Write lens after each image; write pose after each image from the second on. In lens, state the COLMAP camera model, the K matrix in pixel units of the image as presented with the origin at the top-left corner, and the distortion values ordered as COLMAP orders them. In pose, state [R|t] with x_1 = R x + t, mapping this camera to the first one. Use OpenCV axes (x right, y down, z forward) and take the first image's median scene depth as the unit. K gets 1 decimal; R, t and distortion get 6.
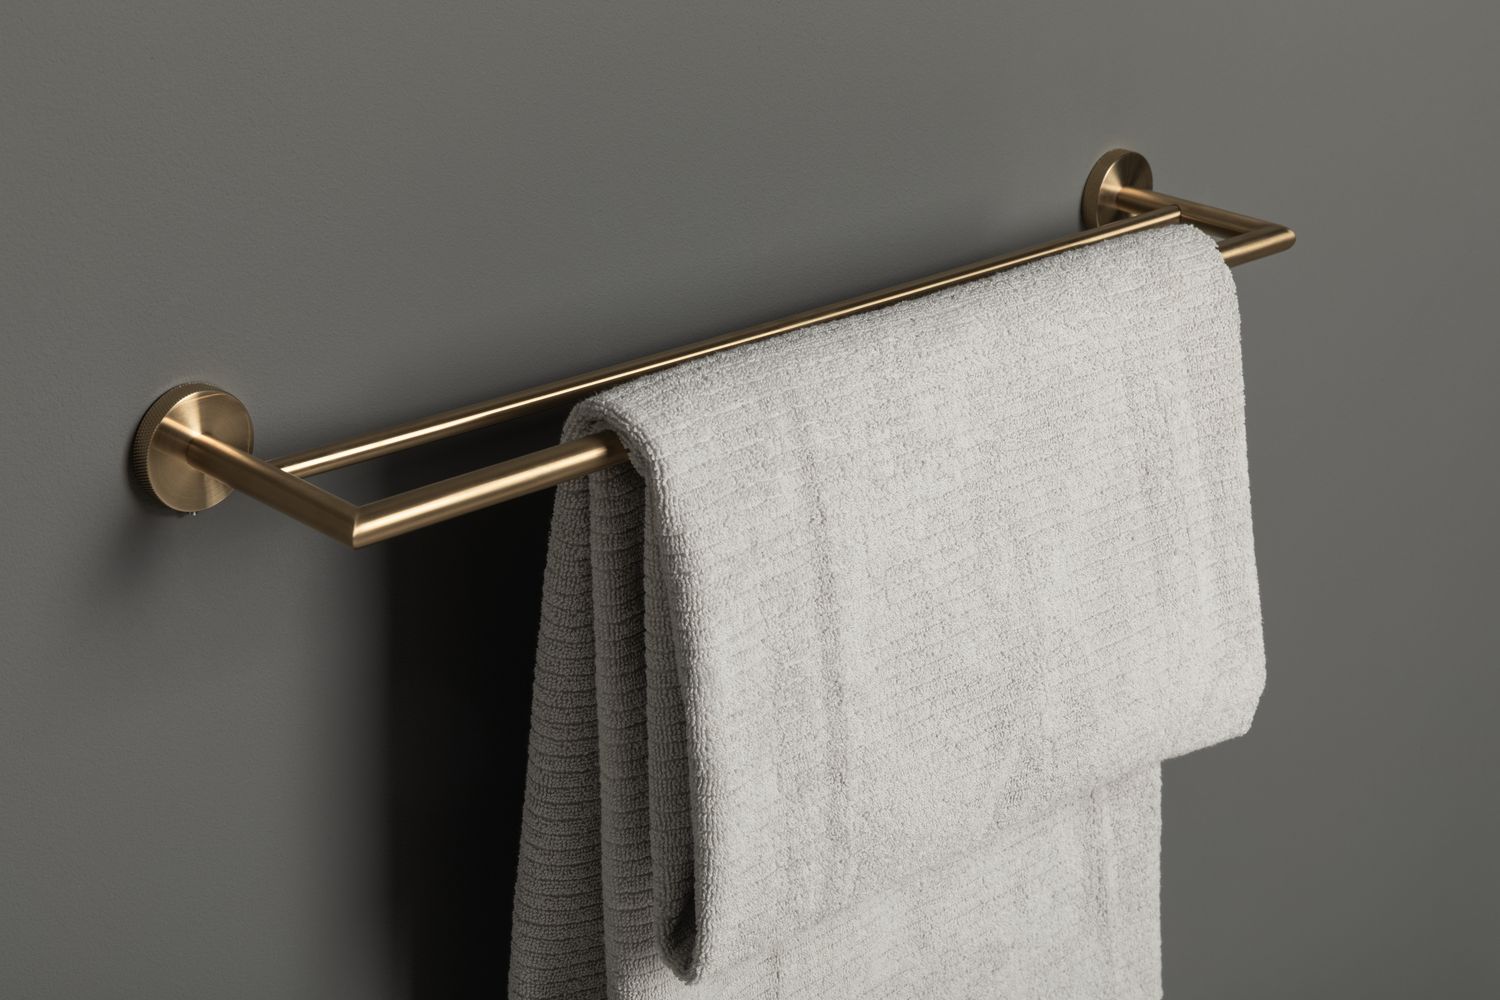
lens RADIAL K [[2885.2, 0, 750.0], [0, 2885.2, 500.0], [0, 0, 1]] dist [-0.040242, -0.027144]
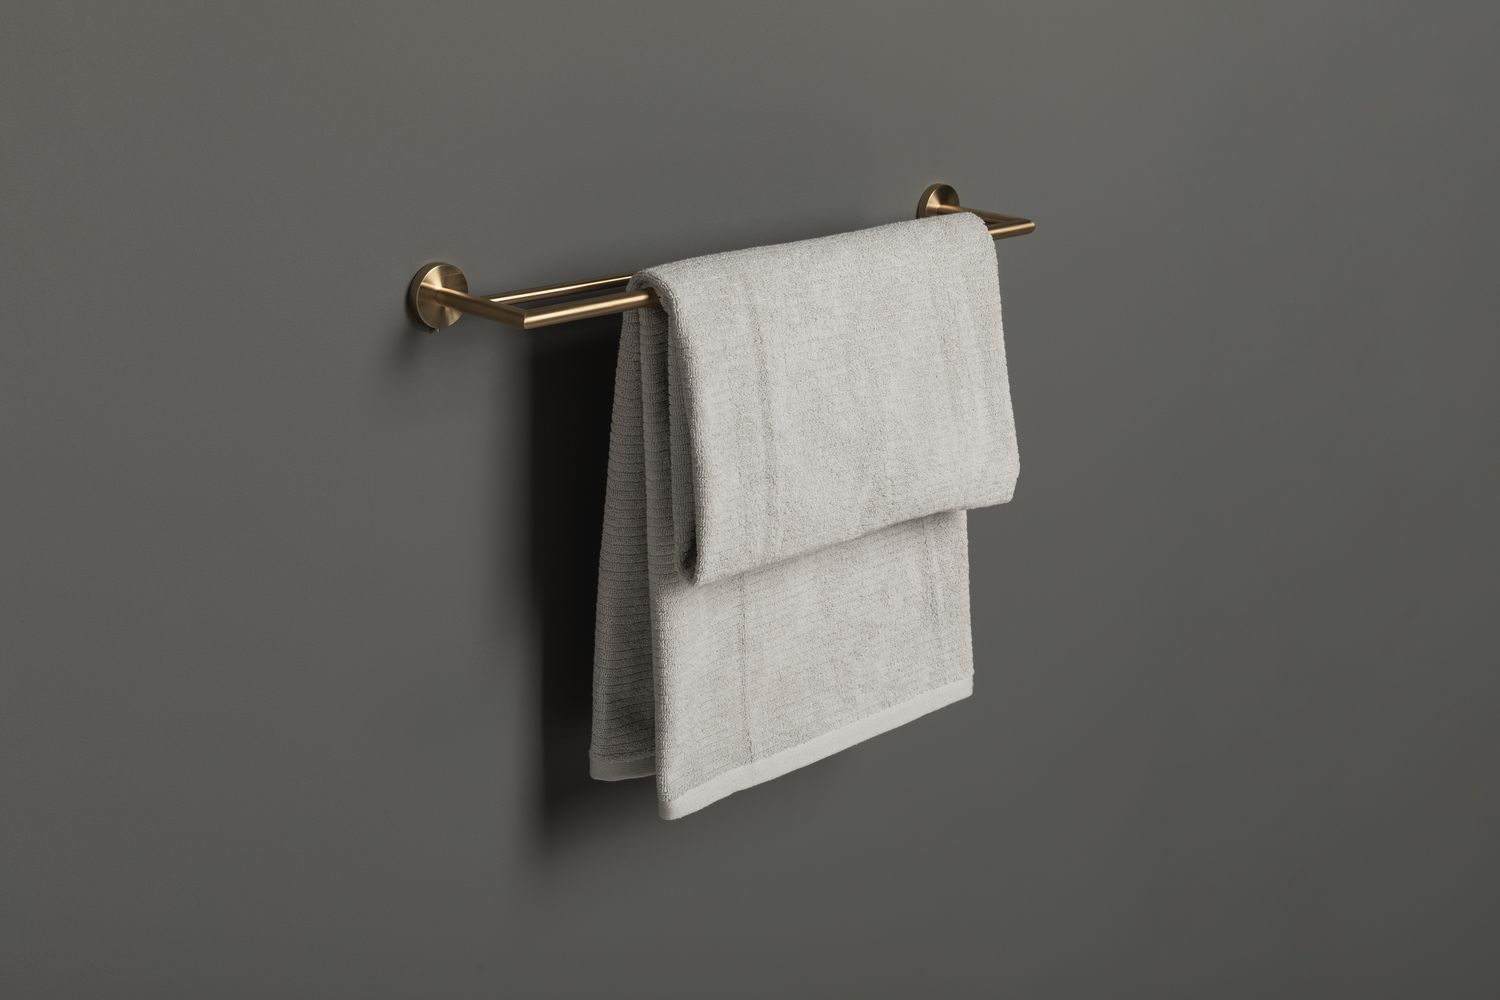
lens RADIAL K [[2369.1, 0, 748.2], [0, 2369.1, 436.4], [0, 0, 1]] dist [-0.006979, -0.005267]
pose [[0.999931, -0.010930, -0.004197, 0.021674], [0.010535, 0.996346, -0.084761, 0.195982], [0.005108, 0.084711, 0.996392, -0.542867]]
